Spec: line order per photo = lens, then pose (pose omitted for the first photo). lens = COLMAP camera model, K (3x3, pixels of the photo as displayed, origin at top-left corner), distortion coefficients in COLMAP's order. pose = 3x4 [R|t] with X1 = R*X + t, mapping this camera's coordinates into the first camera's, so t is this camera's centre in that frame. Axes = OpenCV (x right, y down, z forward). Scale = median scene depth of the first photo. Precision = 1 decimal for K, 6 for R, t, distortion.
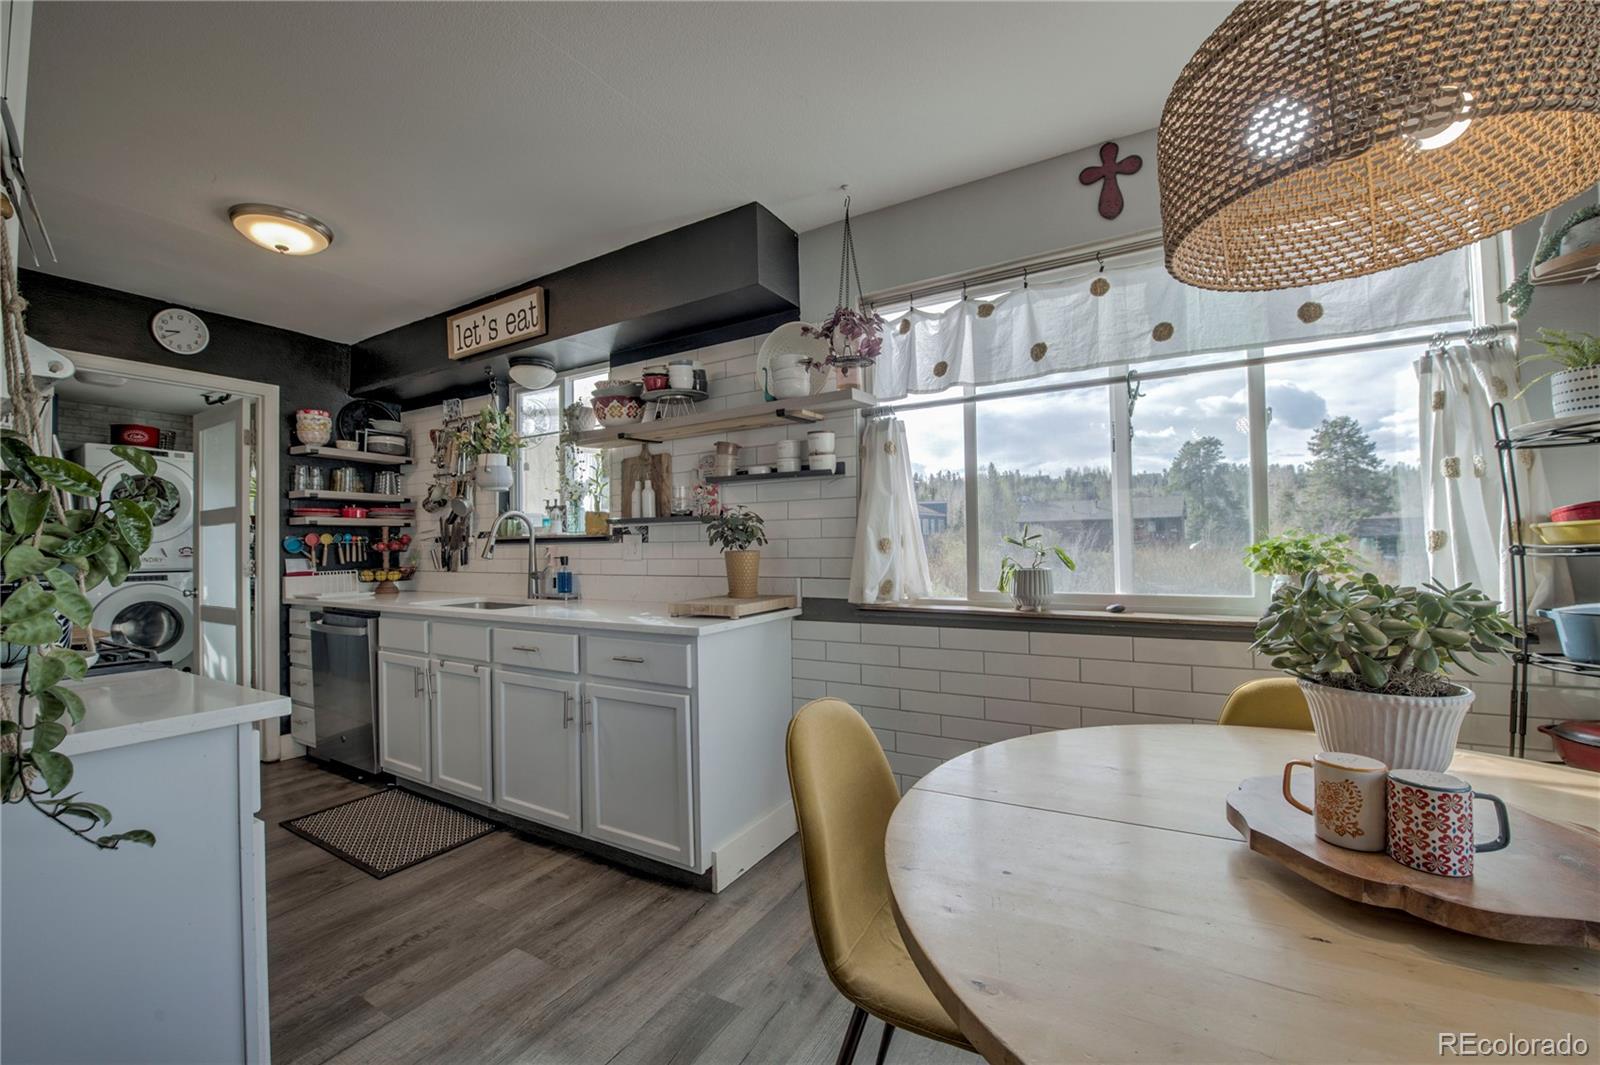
lens RADIAL K [[638.0, 0, 800.4], [0, 638.0, 536.9], [0, 0, 1]] dist [-0.025381, -0.000477]
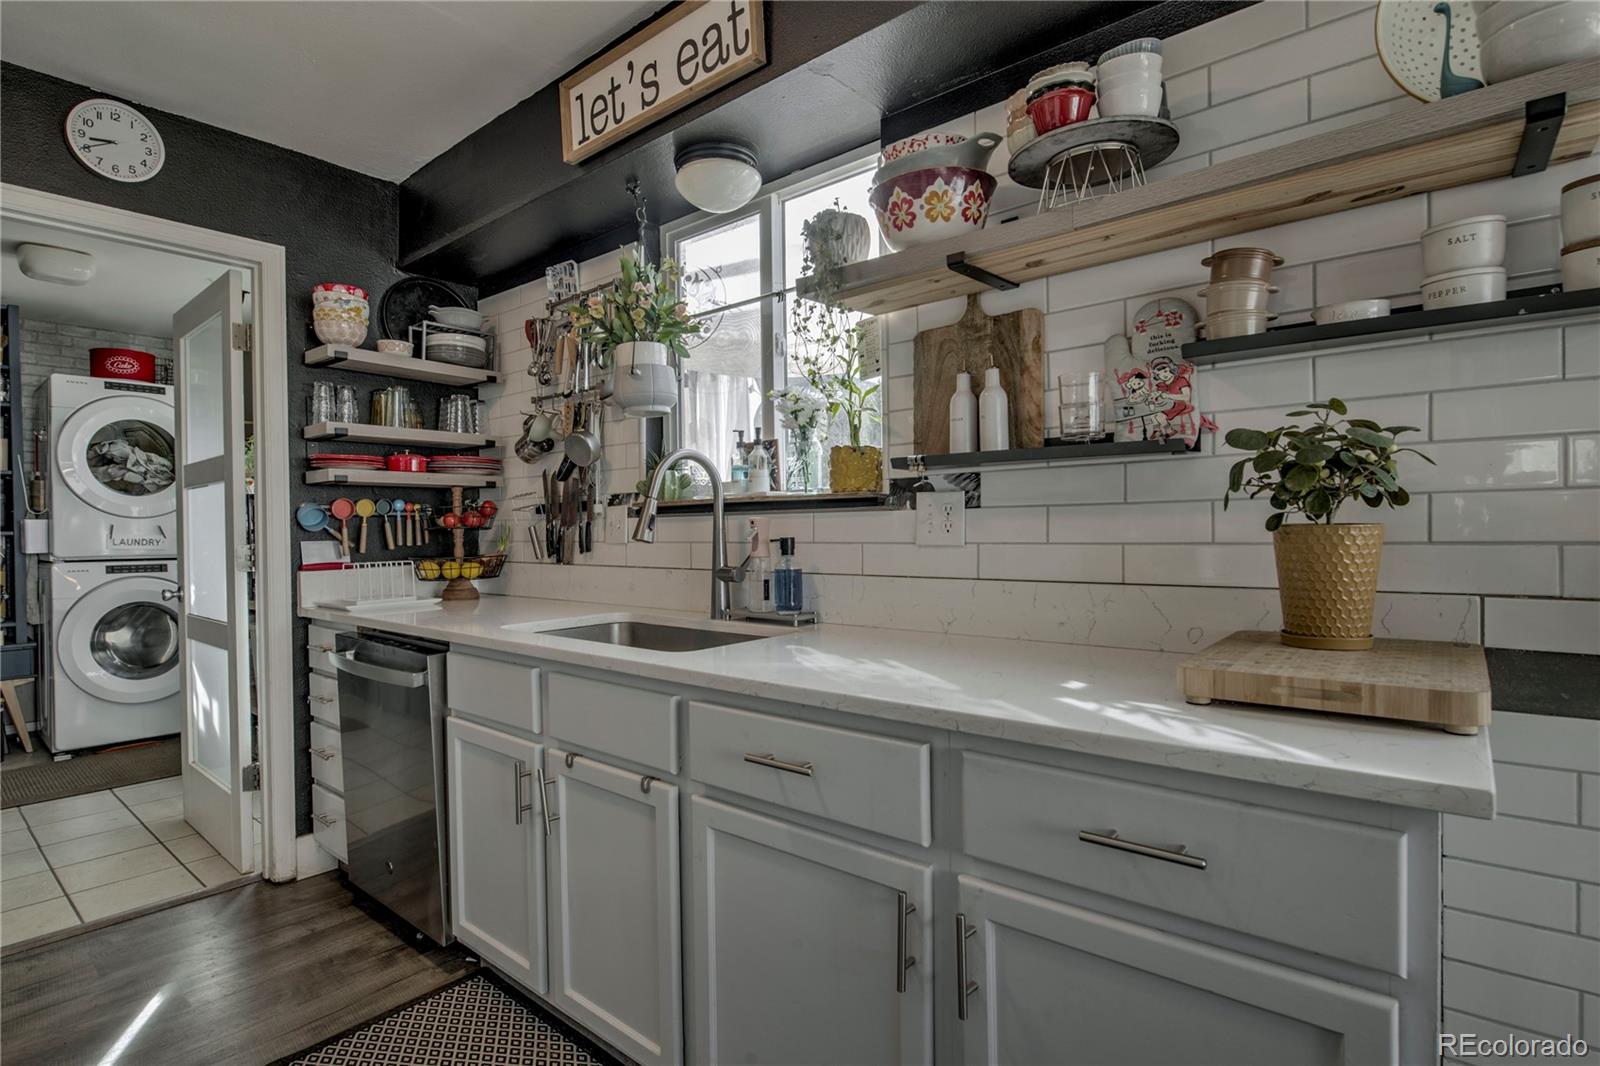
lens RADIAL K [[794.4, 0, 800.0], [0, 794.4, 535.3], [0, 0, 1]] dist [-0.010553, -0.000735]
pose [[0.984836, 0.002225, -0.173473, -0.234219], [0.002211, 0.999676, 0.025376, 0.012033], [0.173474, -0.025374, 0.984512, 0.356788]]
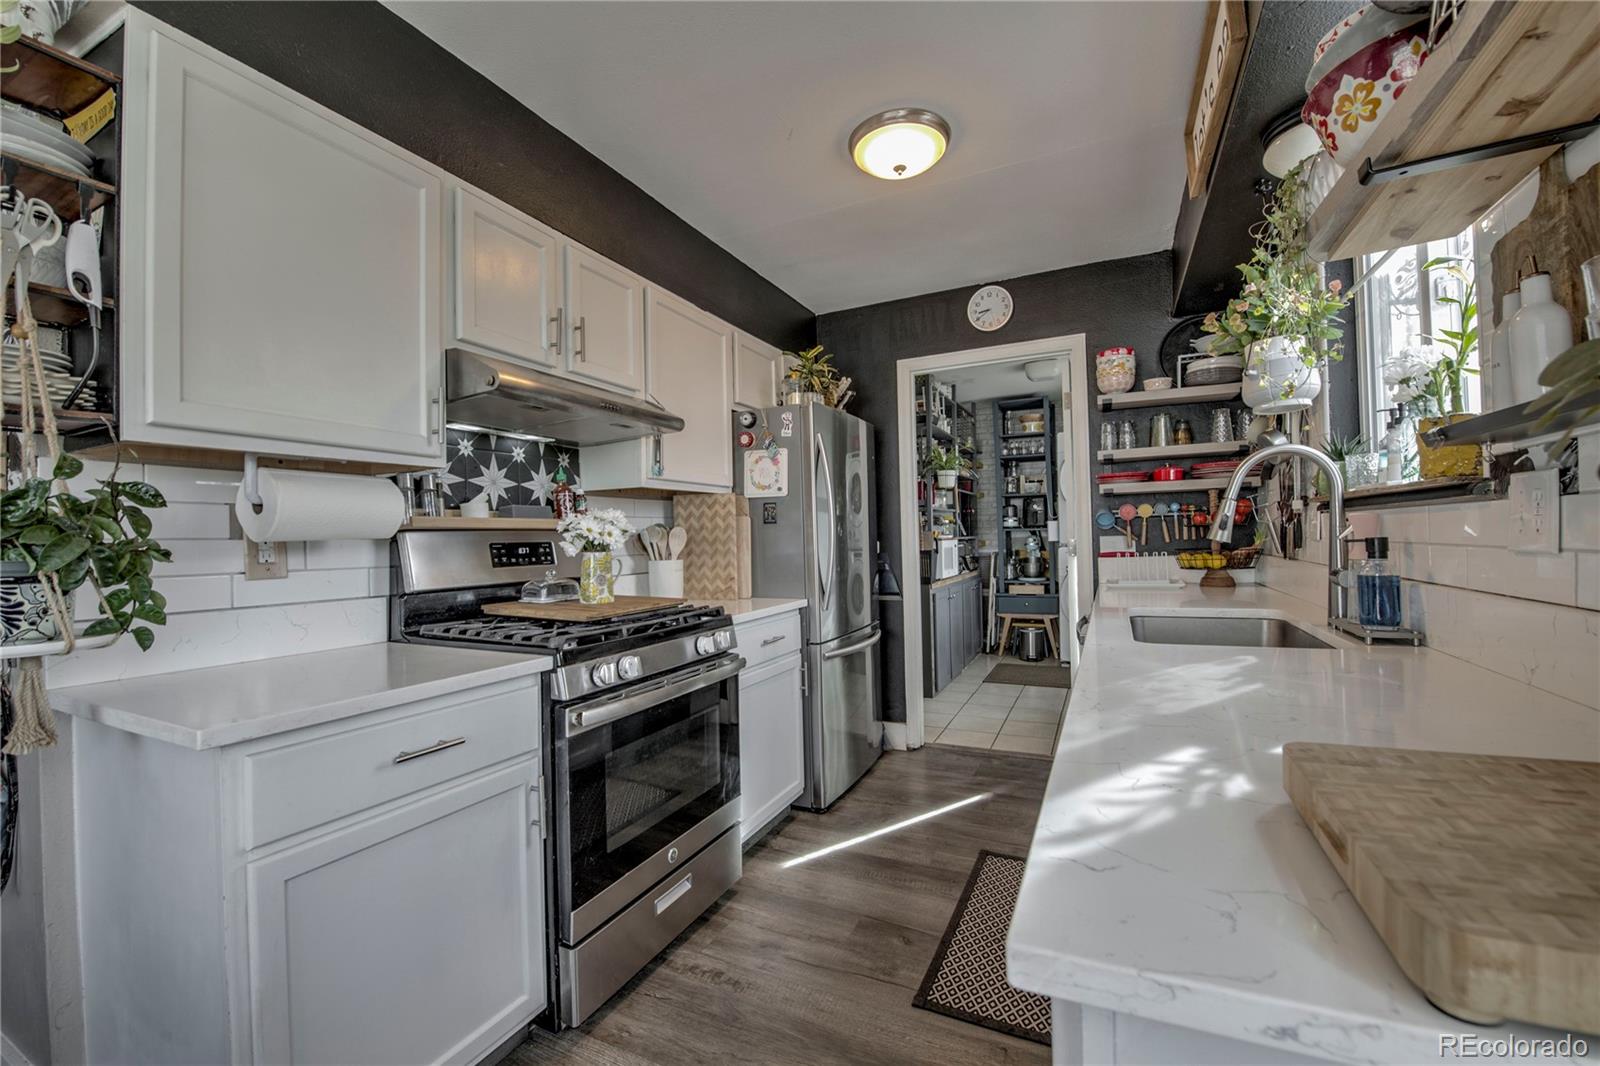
lens RADIAL K [[652.9, 0, 796.3], [0, 652.9, 537.5], [0, 0, 1]] dist [-0.017100, -0.001578]
pose [[0.076395, 0.009265, -0.997035, 0.018873], [0.042536, 0.999016, 0.012543, 0.008811], [0.996170, -0.043368, 0.075925, 0.544033]]
